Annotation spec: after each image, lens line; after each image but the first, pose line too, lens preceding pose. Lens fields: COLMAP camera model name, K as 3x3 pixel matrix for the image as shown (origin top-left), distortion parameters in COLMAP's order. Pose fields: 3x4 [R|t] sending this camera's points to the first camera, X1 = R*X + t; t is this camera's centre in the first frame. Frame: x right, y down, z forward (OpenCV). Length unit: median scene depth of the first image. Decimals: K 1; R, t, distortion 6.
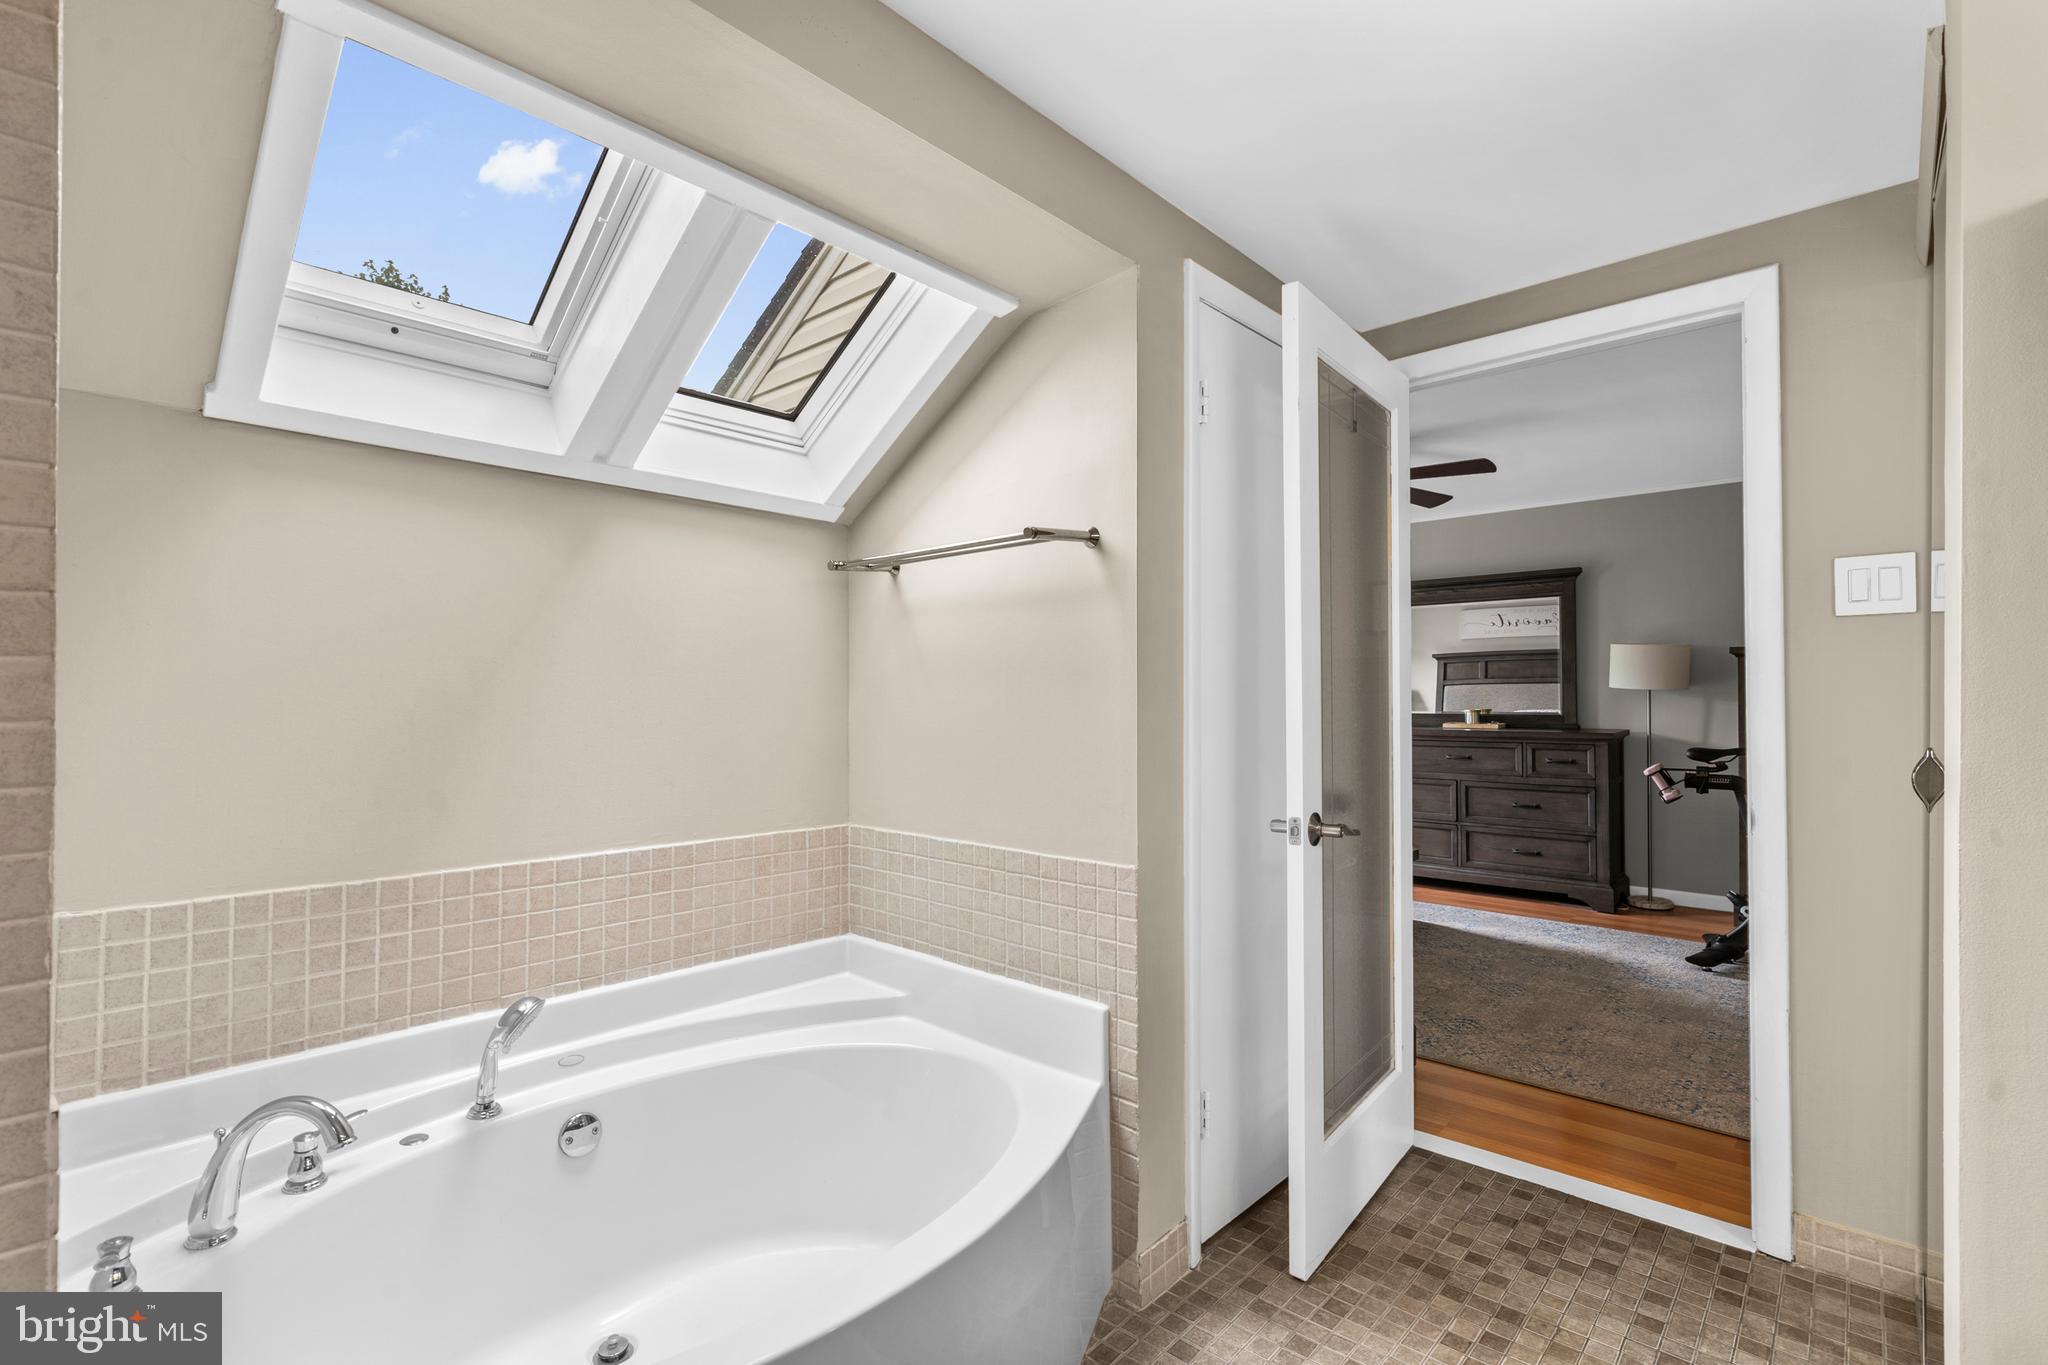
lens RADIAL K [[922.4, 0, 1018.8], [0, 922.4, 670.6], [0, 0, 1]] dist [0.002563, 0.000470]
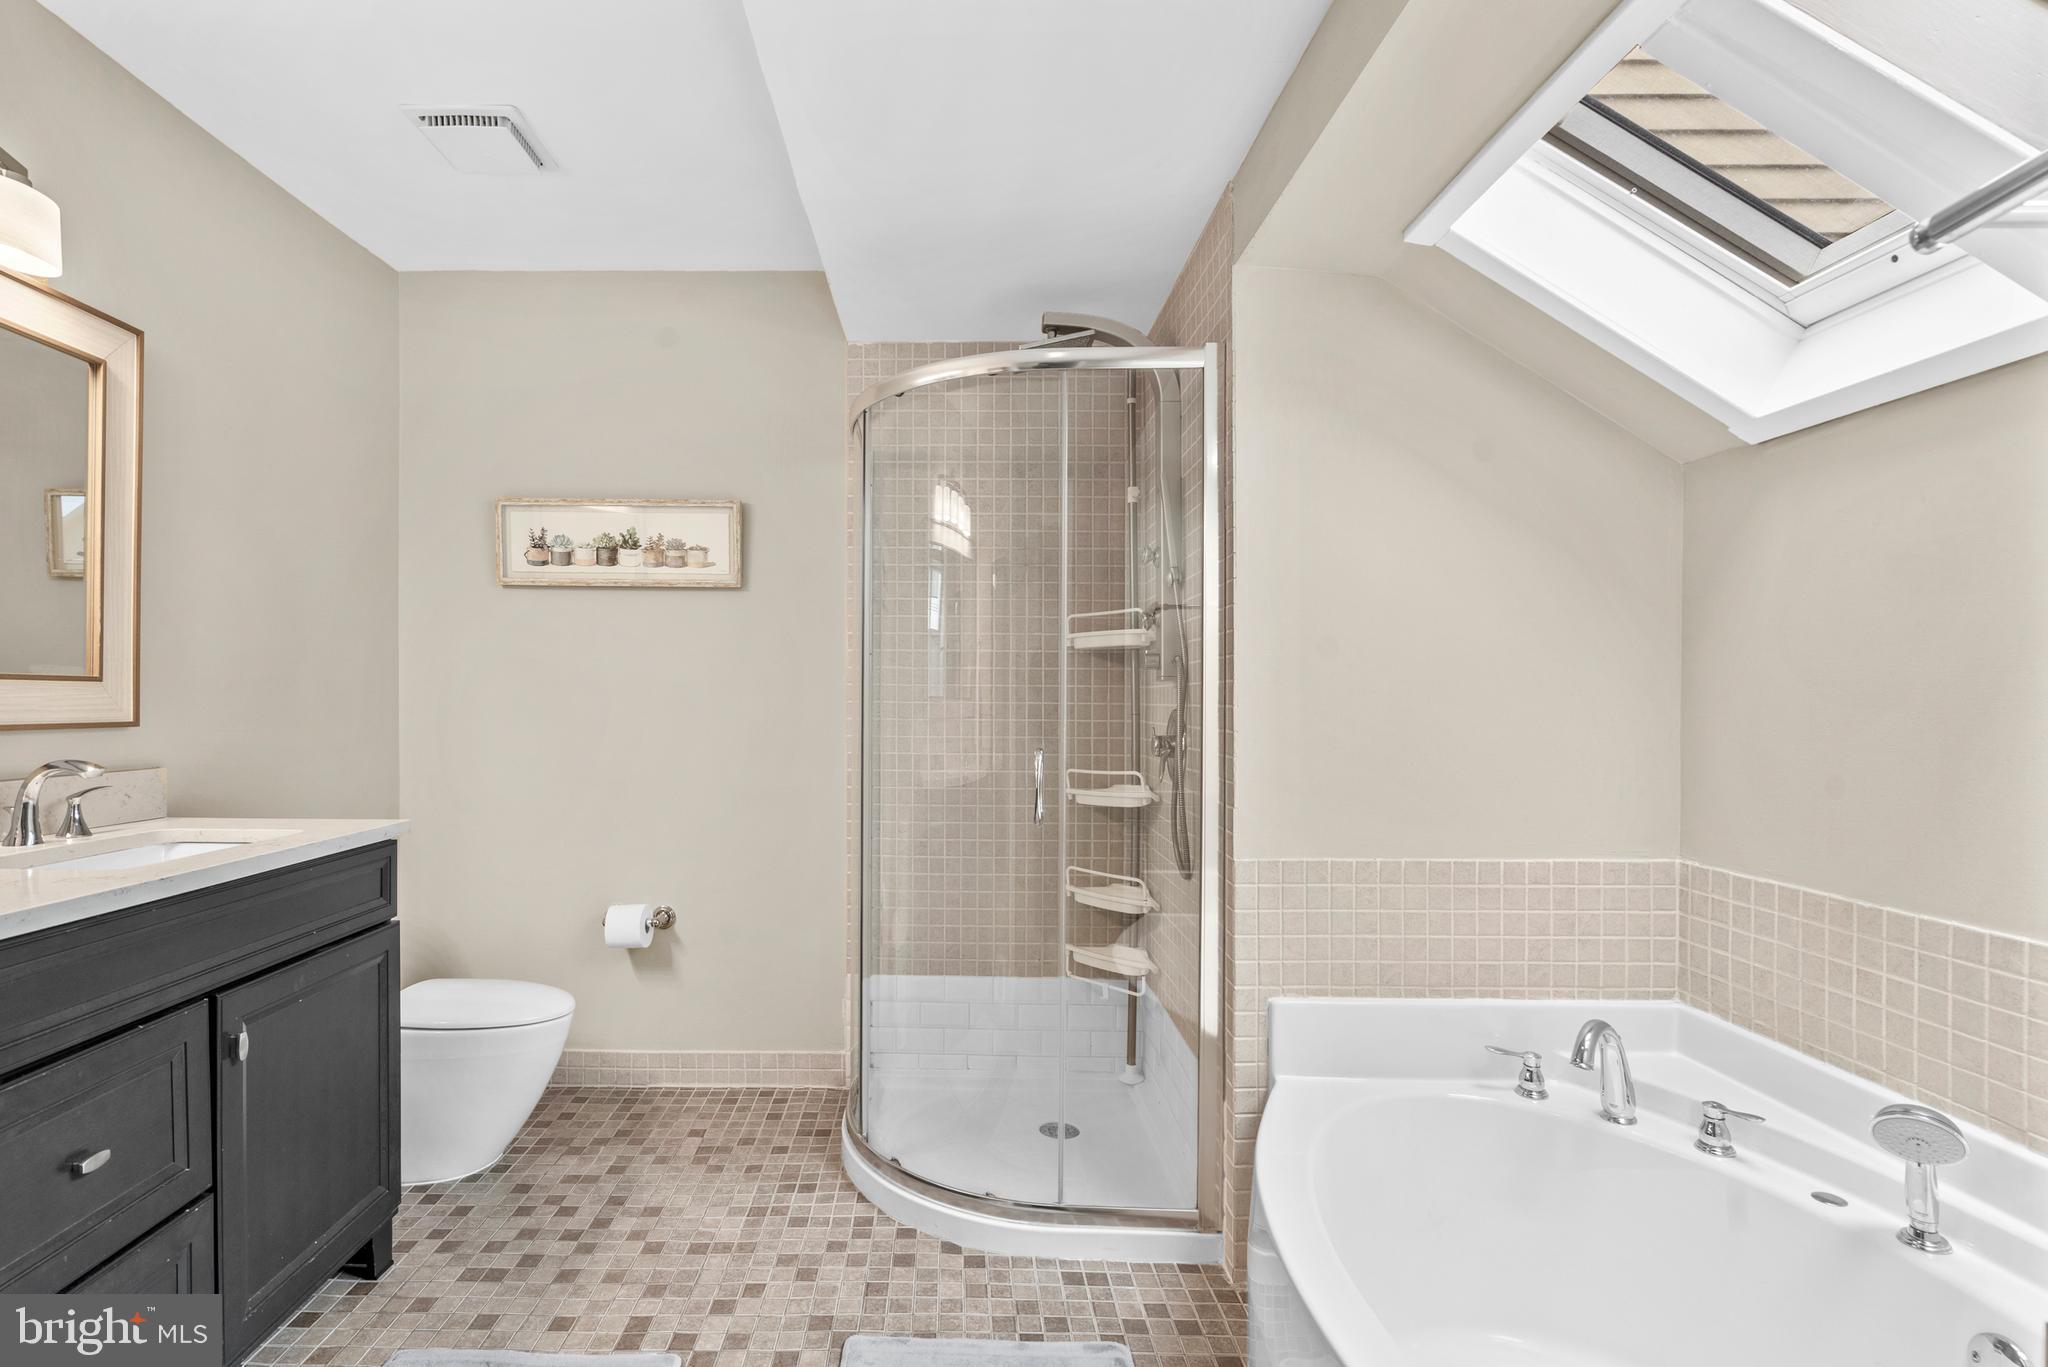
lens RADIAL K [[951.2, 0, 984.9], [0, 951.2, 711.6], [0, 0, 1]] dist [-0.000779, 0.000821]
pose [[-0.708382, -0.001784, -0.705827, 0.395134], [0.010900, 0.999850, -0.013466, 0.034465], [0.705745, -0.017232, -0.708256, 0.779022]]
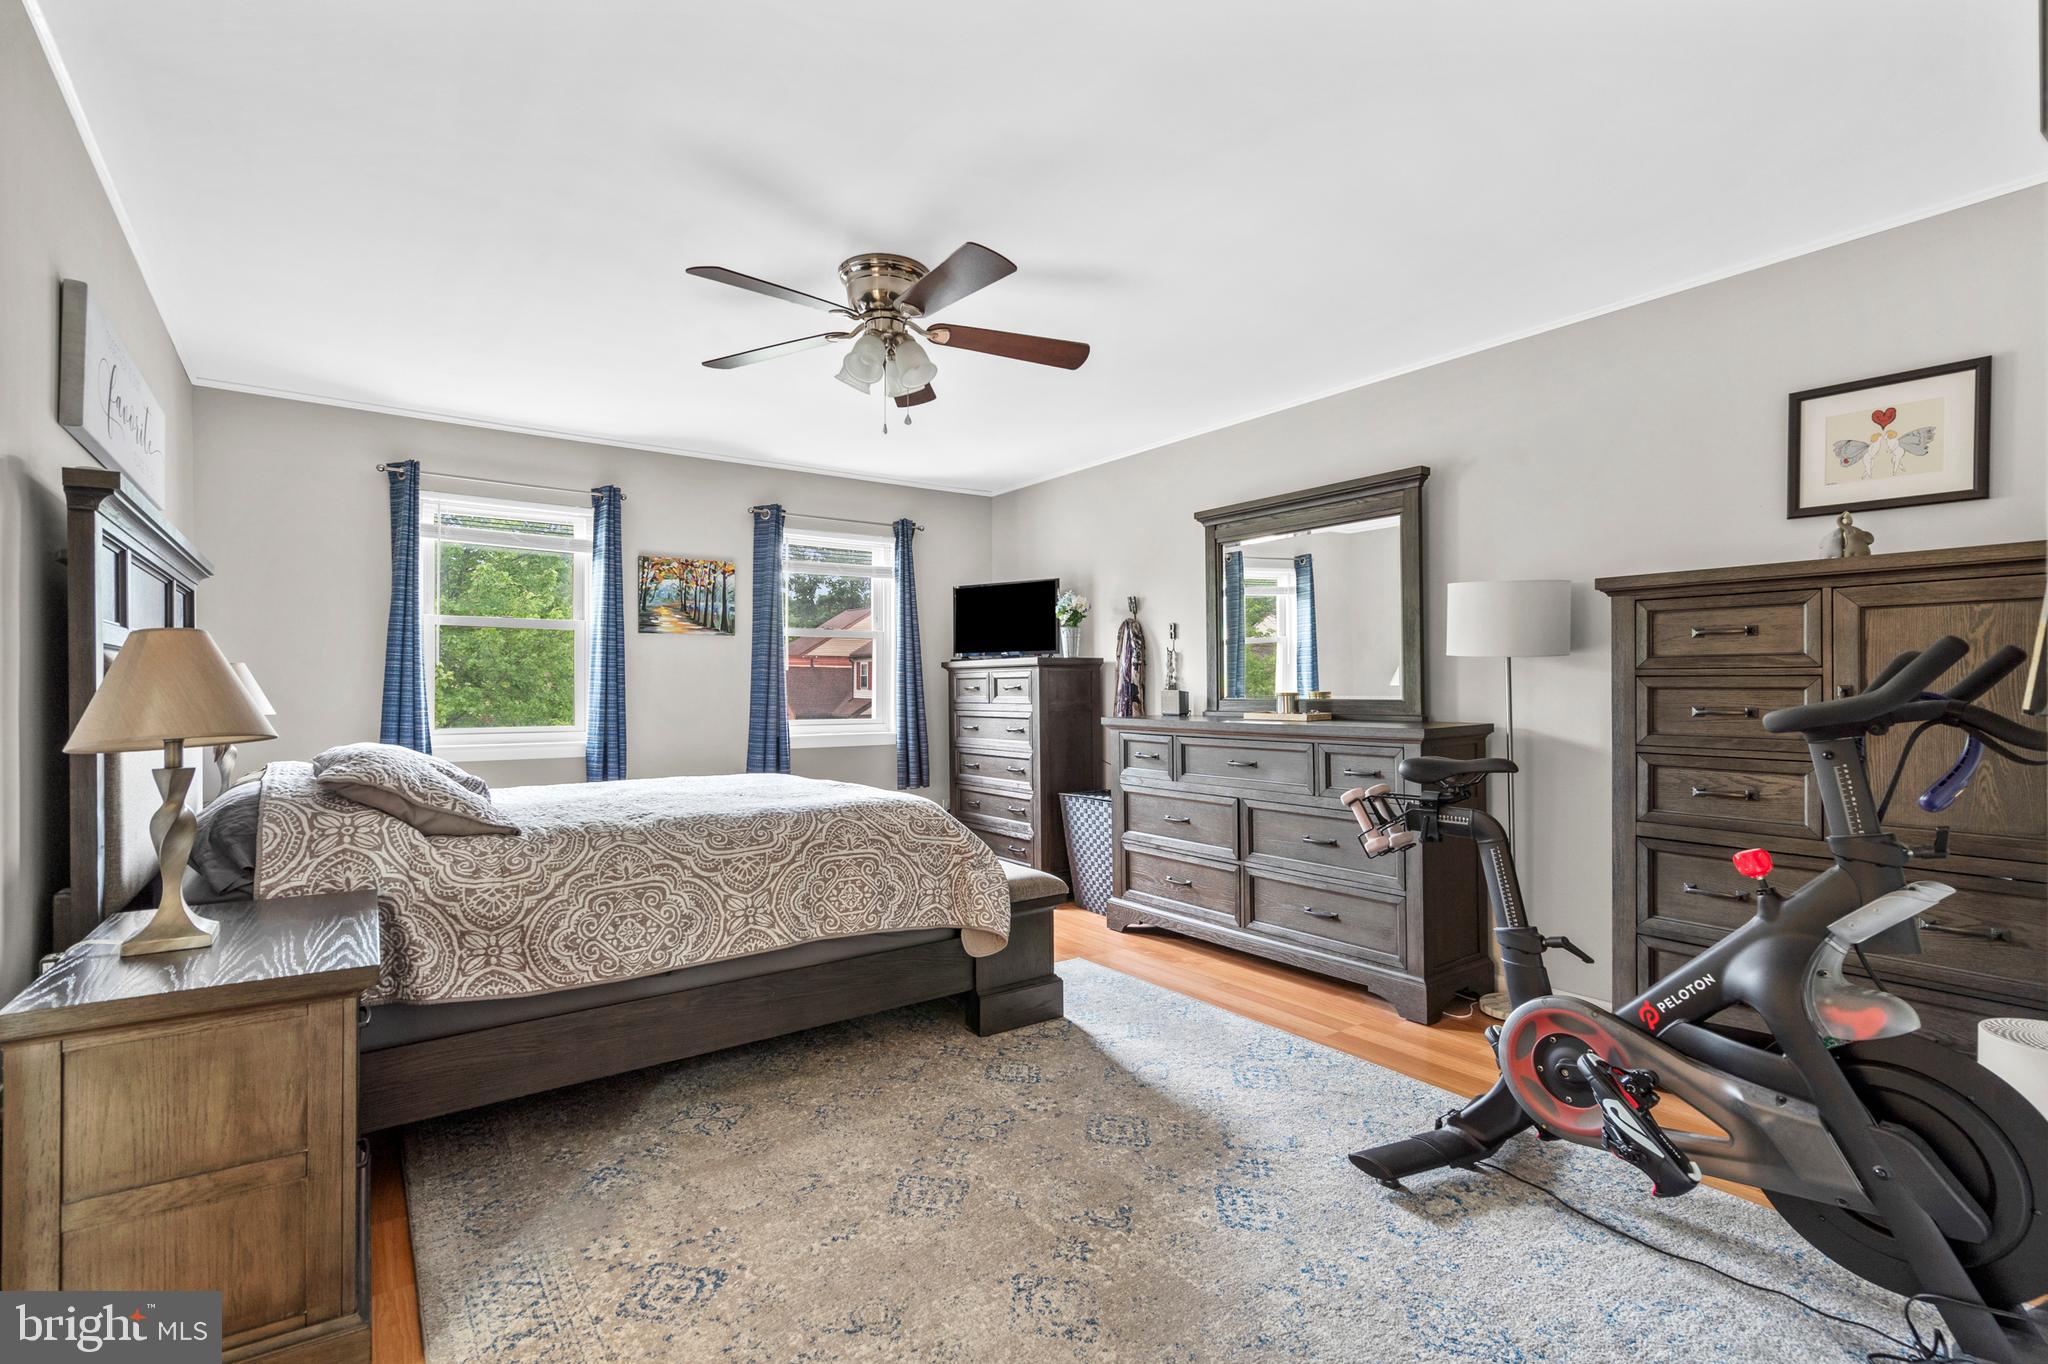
lens RADIAL K [[938.9, 0, 1006.0], [0, 938.9, 658.2], [0, 0, 1]] dist [0.000644, 0.000643]
pose [[0.978569, -0.008772, -0.205731, 1.272083], [0.008091, 0.999959, -0.004152, 0.054587], [0.205759, 0.002399, 0.978600, 0.858175]]
